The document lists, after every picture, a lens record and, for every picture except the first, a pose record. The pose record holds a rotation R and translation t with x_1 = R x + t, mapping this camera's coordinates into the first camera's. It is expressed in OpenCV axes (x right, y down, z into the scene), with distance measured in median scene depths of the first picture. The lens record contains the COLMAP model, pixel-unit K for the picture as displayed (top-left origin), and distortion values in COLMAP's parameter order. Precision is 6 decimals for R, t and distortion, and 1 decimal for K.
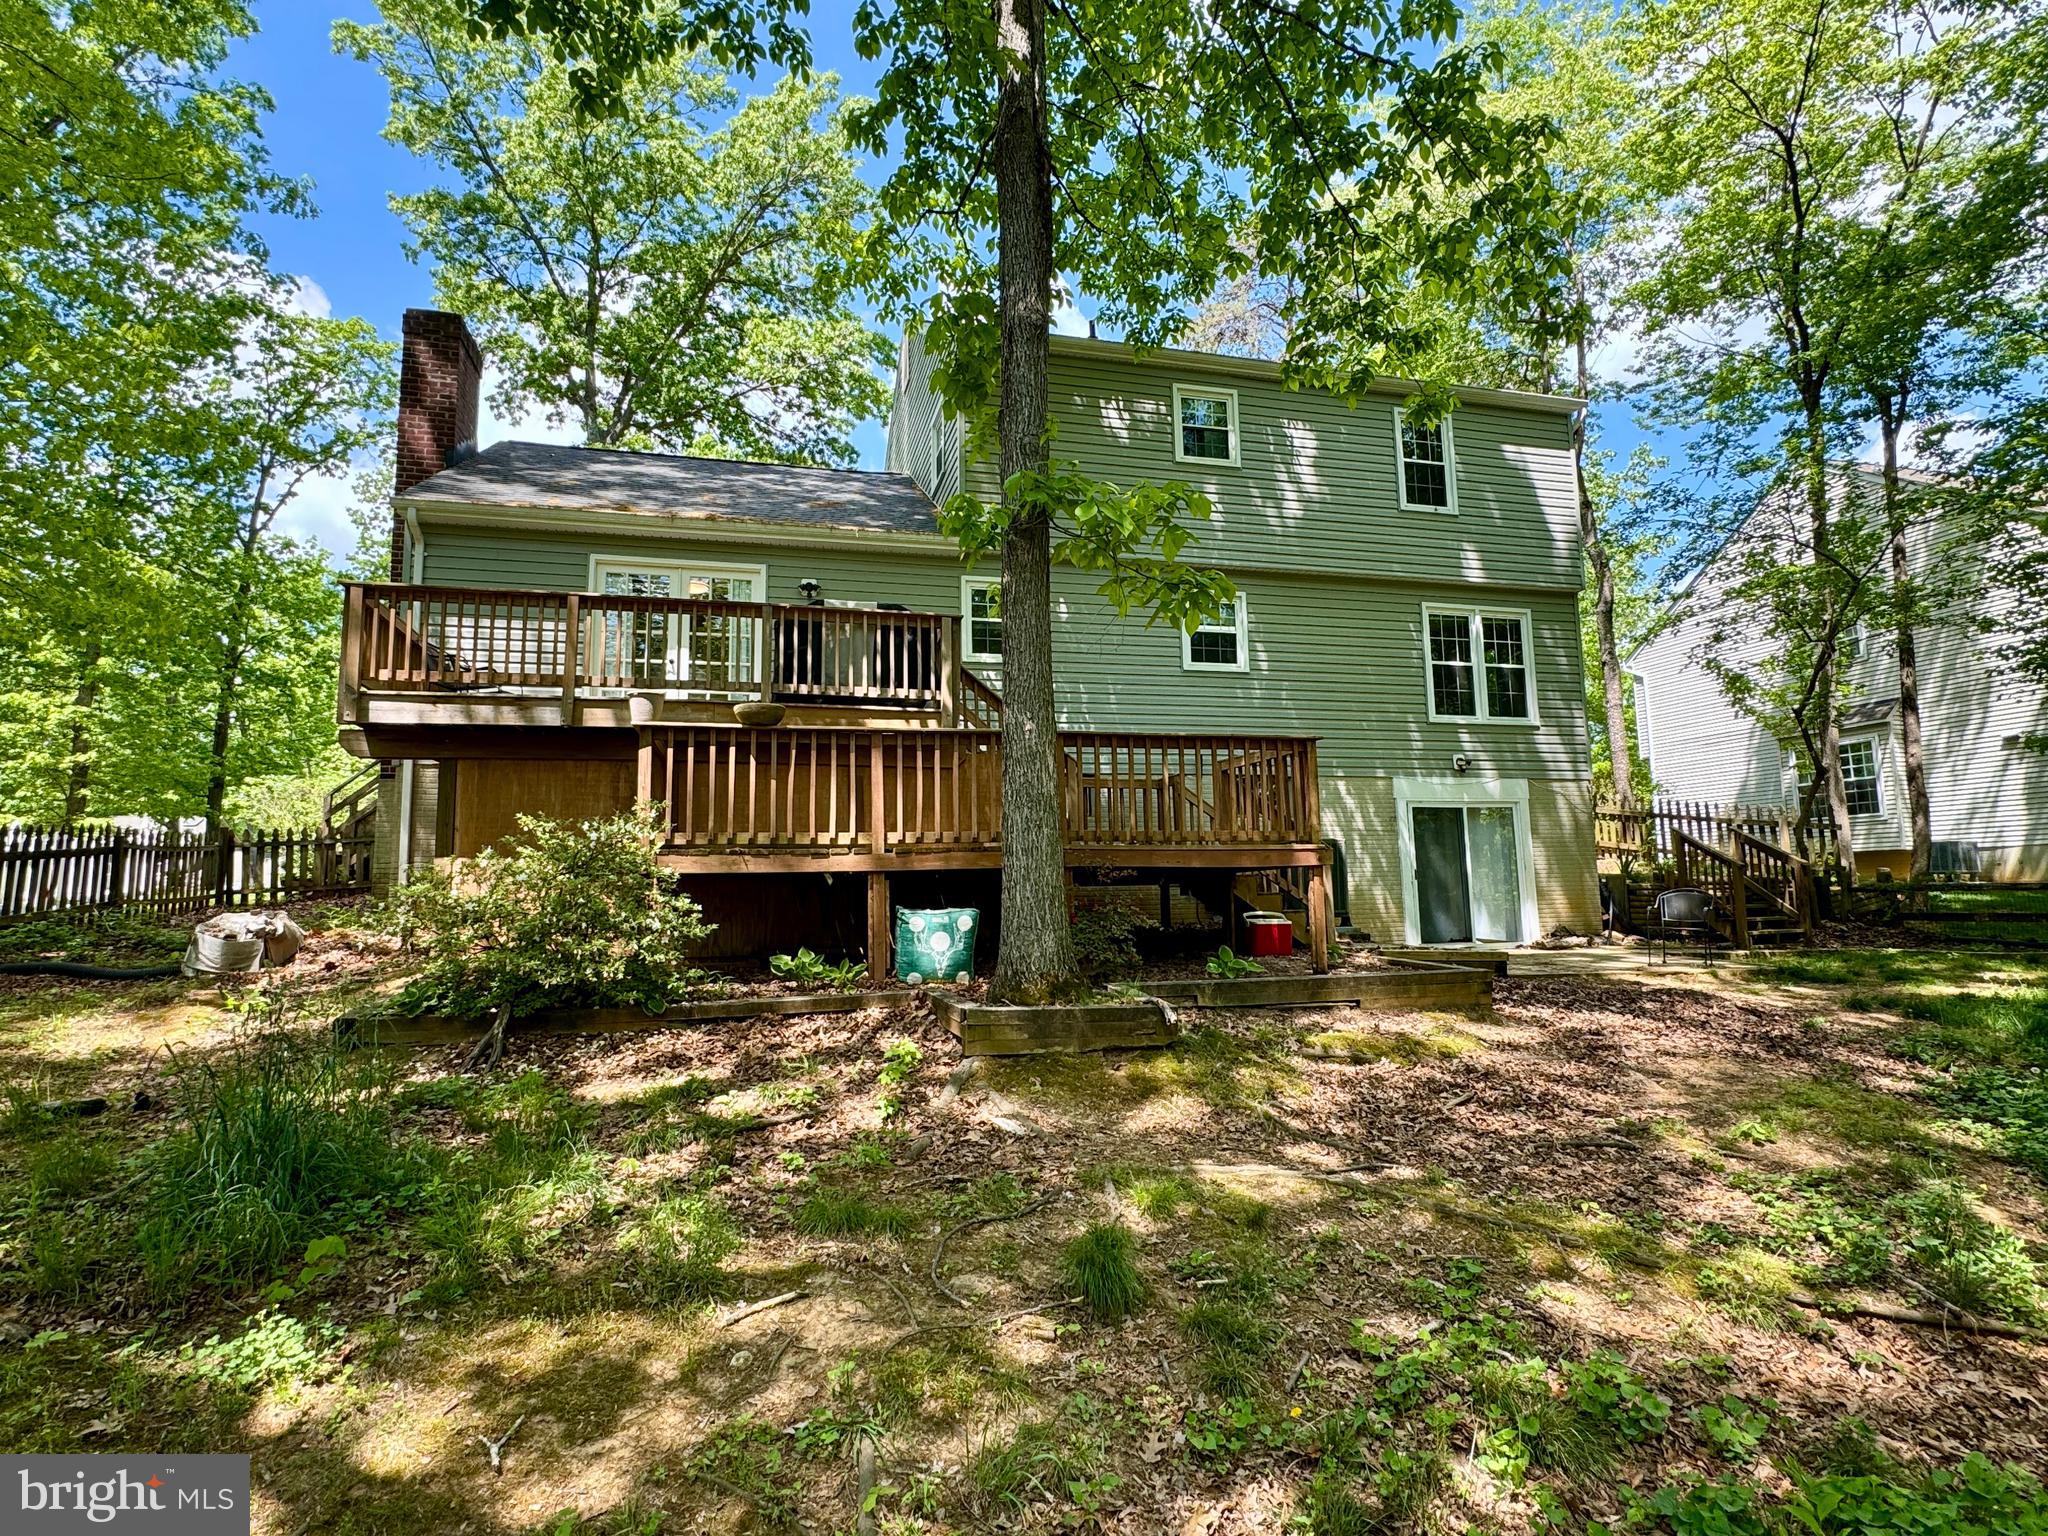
lens RADIAL K [[1088.7, 0, 1034.3], [0, 1088.7, 769.9], [0, 0, 1]] dist [-0.005638, 0.001464]
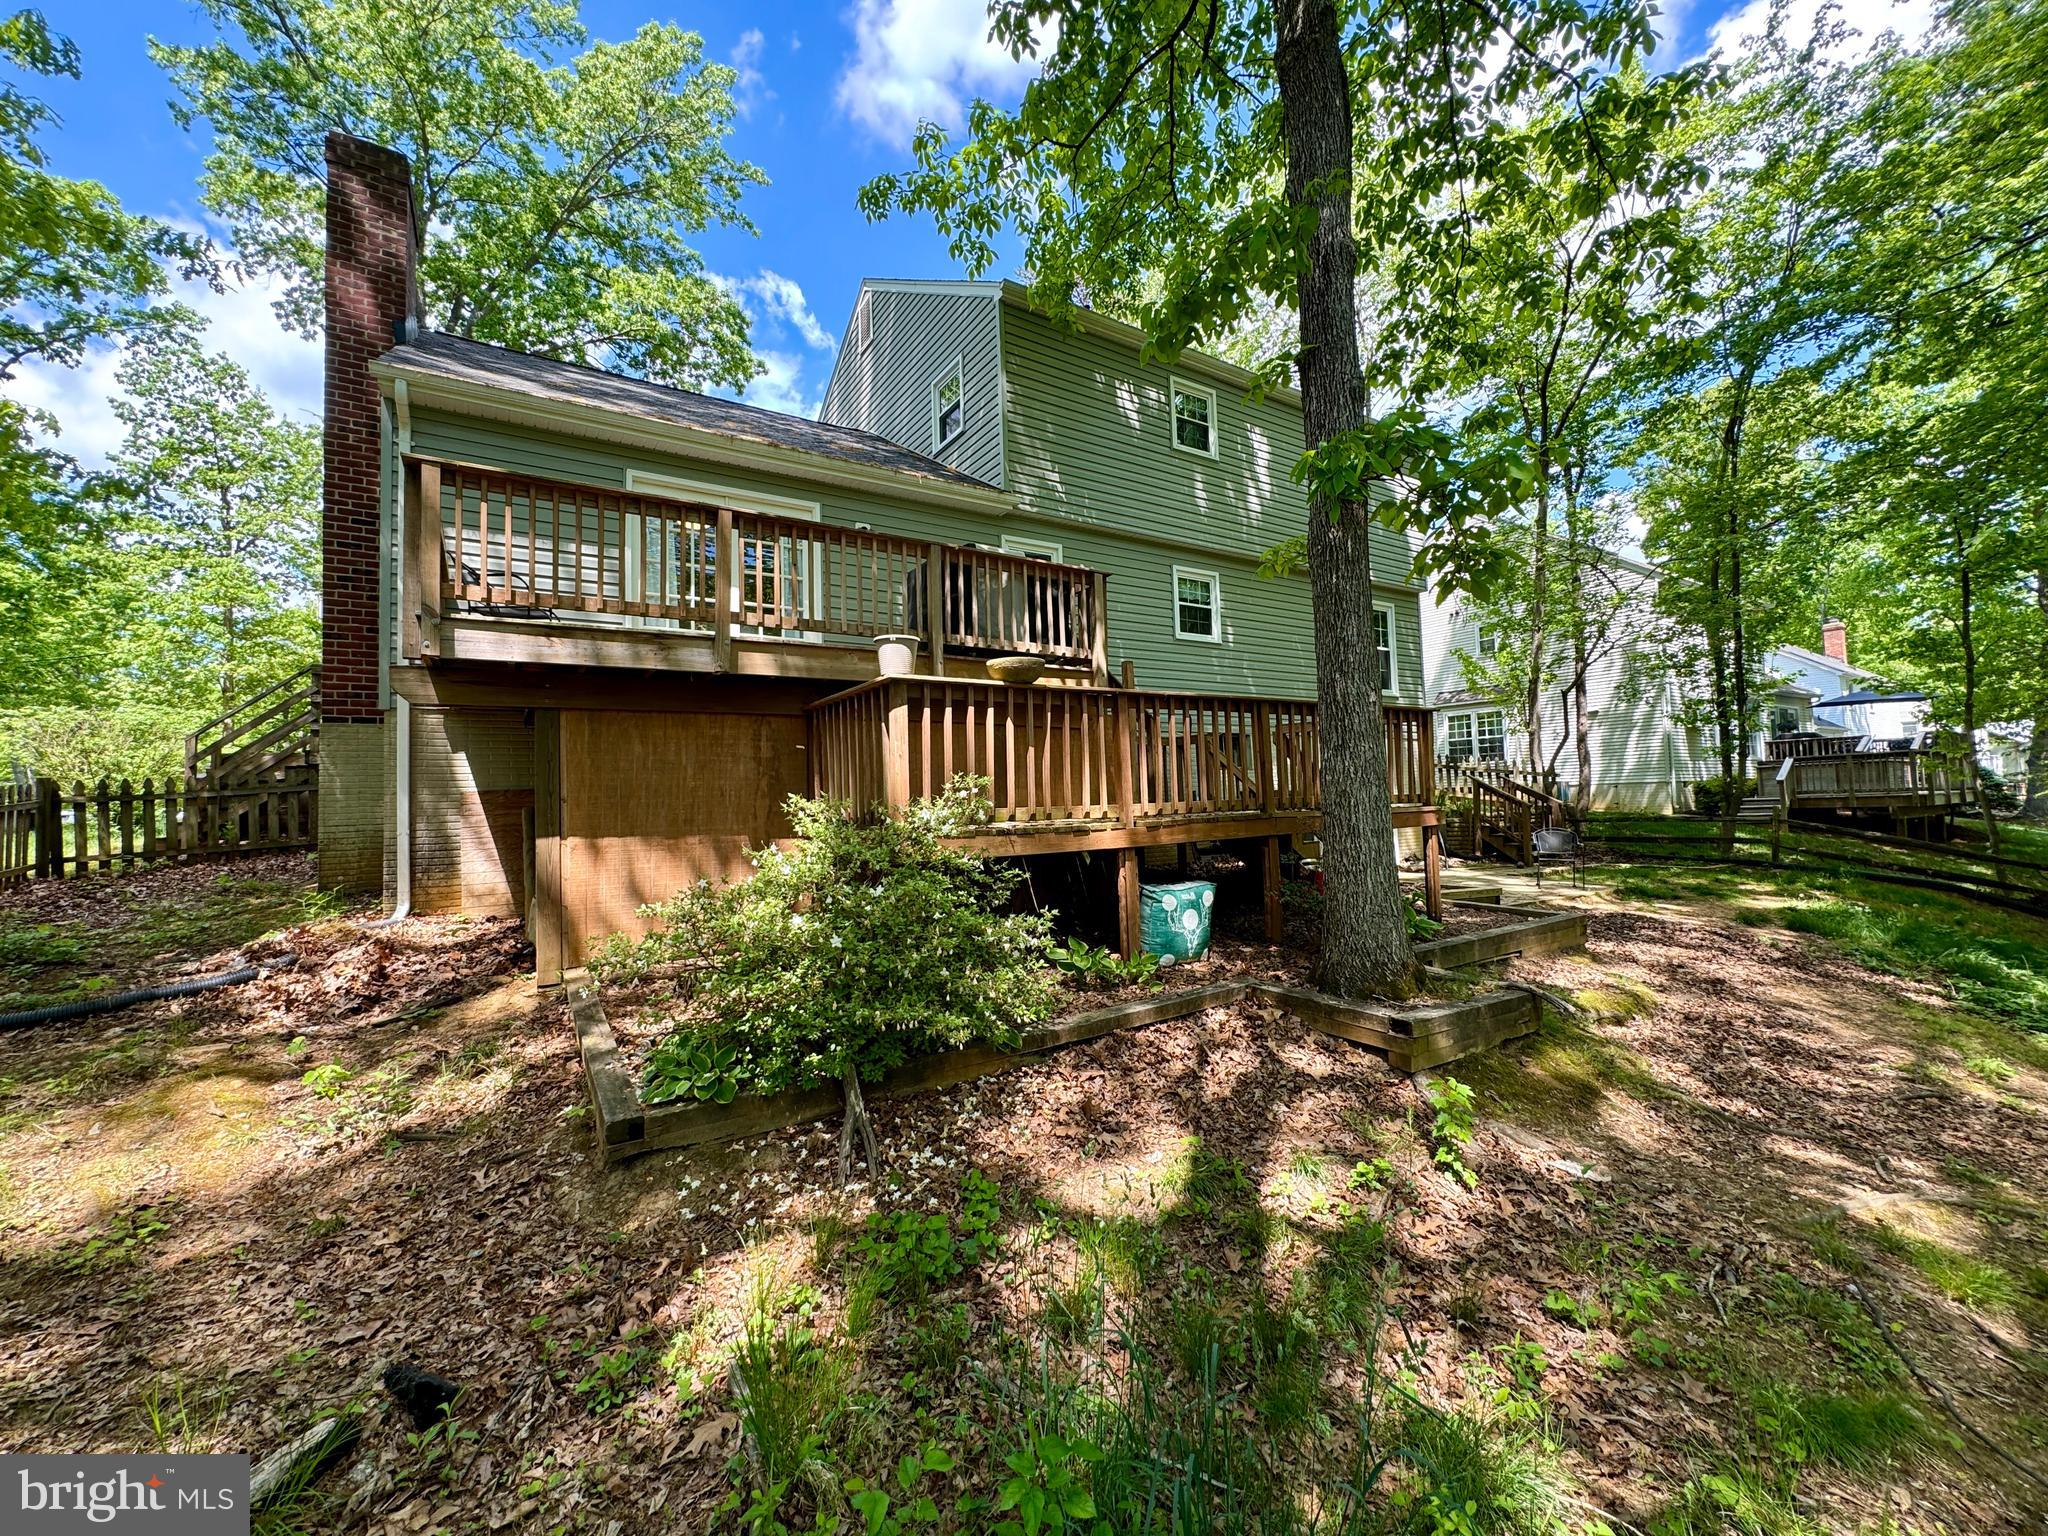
lens RADIAL K [[824.0, 0, 1014.3], [0, 824.0, 764.0], [0, 0, 1]] dist [0.000491, -0.000644]
pose [[0.949286, 0.004545, 0.314382, -0.312694], [-0.025080, 0.997804, 0.061304, -0.011679], [-0.313413, -0.066080, 0.947315, 0.258759]]
